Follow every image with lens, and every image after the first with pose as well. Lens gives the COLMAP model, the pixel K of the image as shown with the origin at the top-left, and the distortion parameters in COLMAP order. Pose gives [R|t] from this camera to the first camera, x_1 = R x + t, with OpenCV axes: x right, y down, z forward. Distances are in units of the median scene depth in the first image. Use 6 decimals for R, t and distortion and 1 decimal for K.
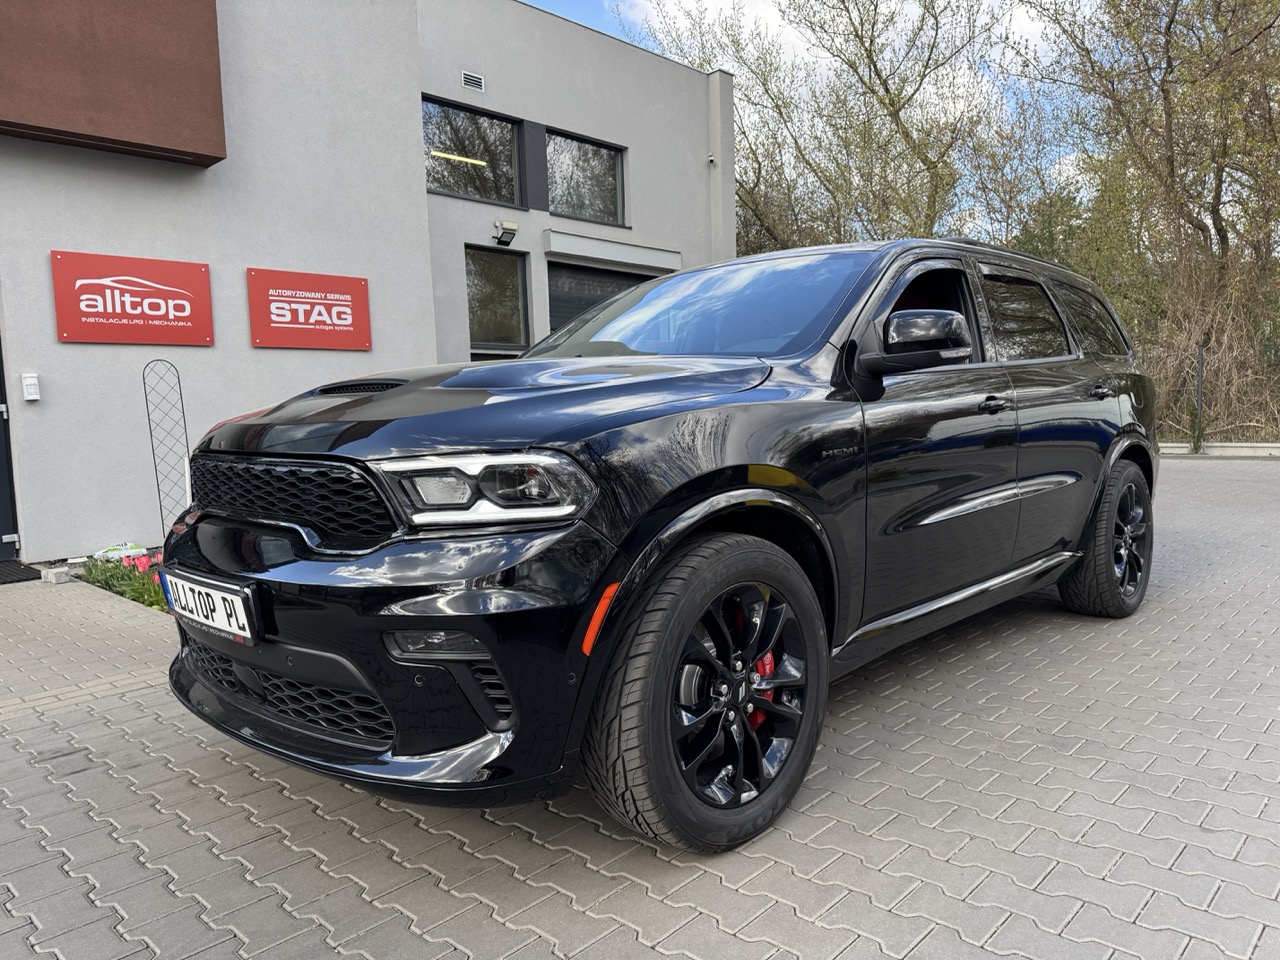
lens RADIAL K [[893.4, 0, 636.4], [0, 893.4, 480.9], [0, 0, 1]] dist [0.009964, -0.001352]
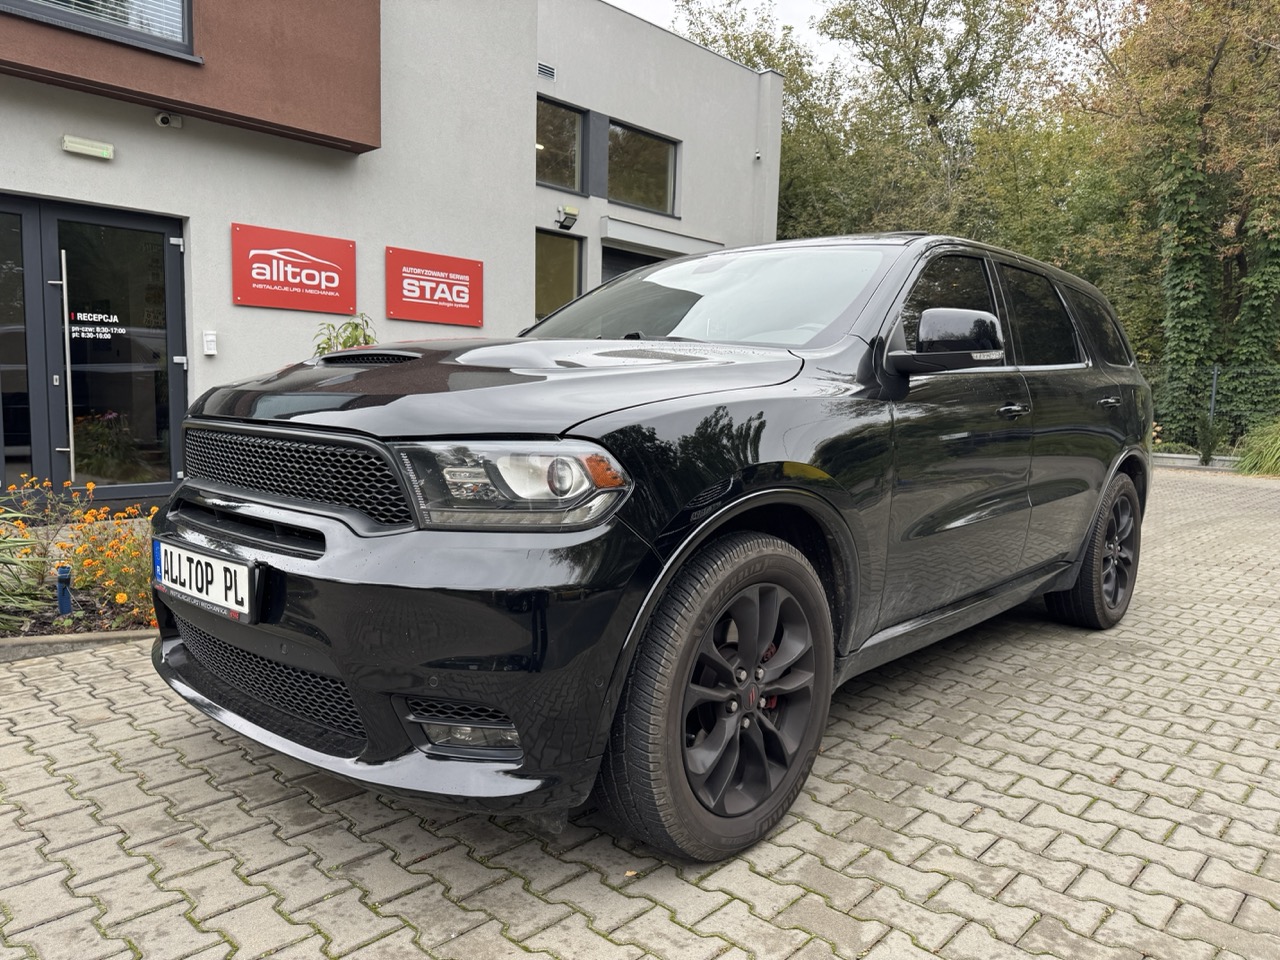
lens RADIAL K [[889.2, 0, 644.3], [0, 889.2, 483.0], [0, 0, 1]] dist [0.048130, -0.054036]
pose [[0.998181, 0.057732, 0.017373, -0.114706], [-0.058073, 0.998116, 0.019795, 0.014666], [-0.016197, -0.020768, 0.999653, -0.120952]]
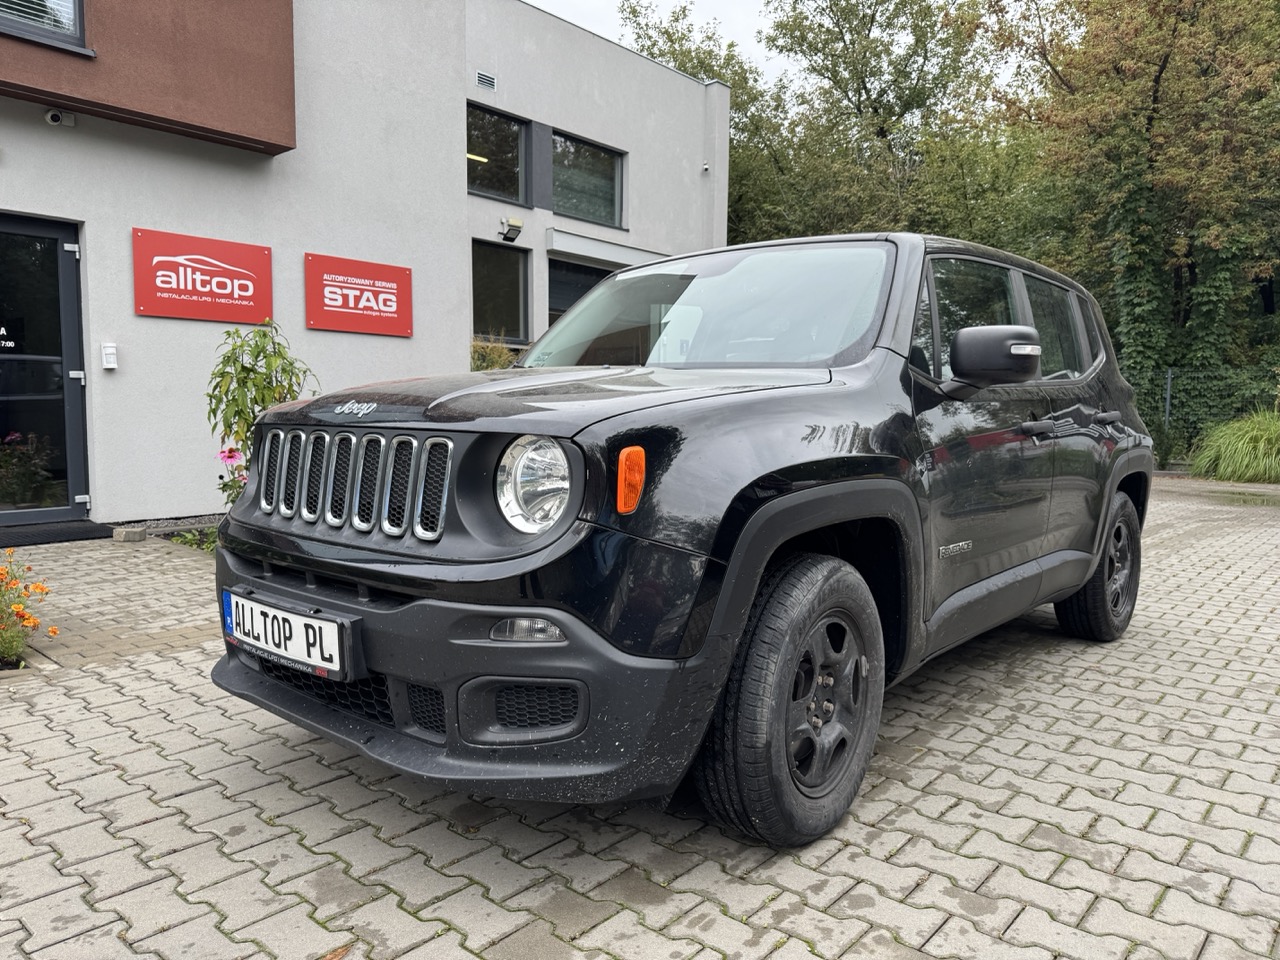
lens RADIAL K [[893.8, 0, 627.1], [0, 893.8, 481.5], [0, 0, 1]] dist [0.024485, -0.019357]
pose [[0.998517, 0.038403, 0.038595, -0.085858], [-0.038283, 0.999260, -0.003842, 0.019667], [-0.038714, 0.002359, 0.999248, -0.066136]]
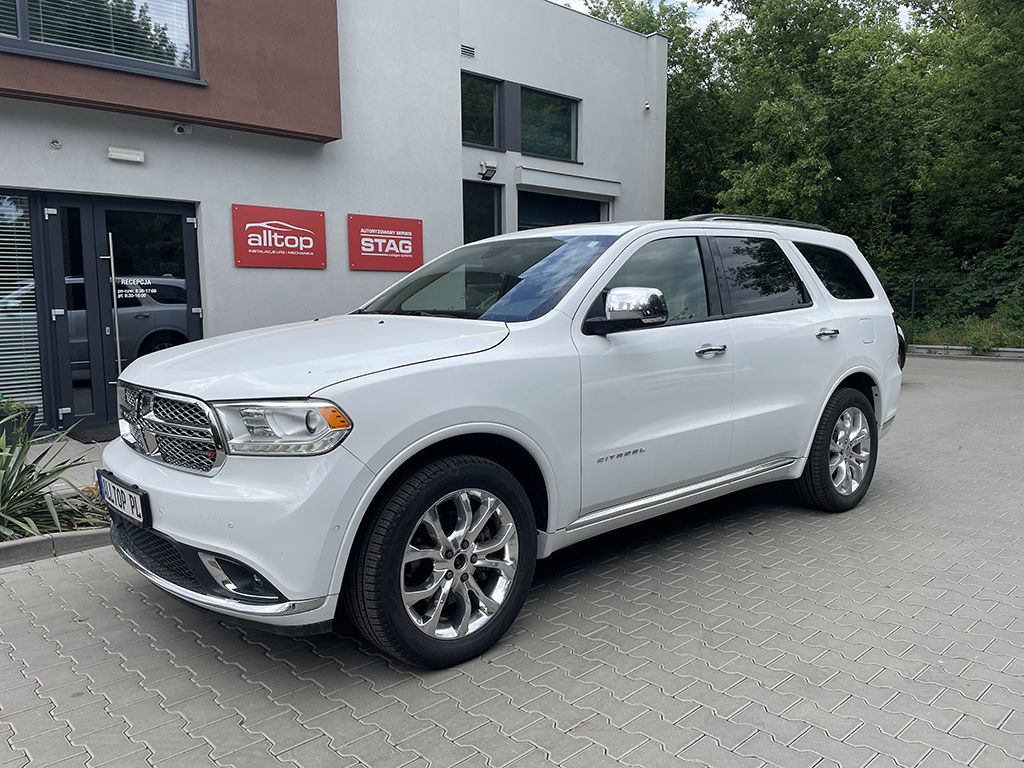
lens RADIAL K [[772.4, 0, 515.2], [0, 772.4, 376.7], [0, 0, 1]] dist [0.084361, -0.066801]
pose [[0.998644, 0.025512, -0.045369, -0.102705], [-0.024850, 0.999577, 0.015083, -0.003252], [0.045735, -0.013935, 0.998856, -0.227209]]
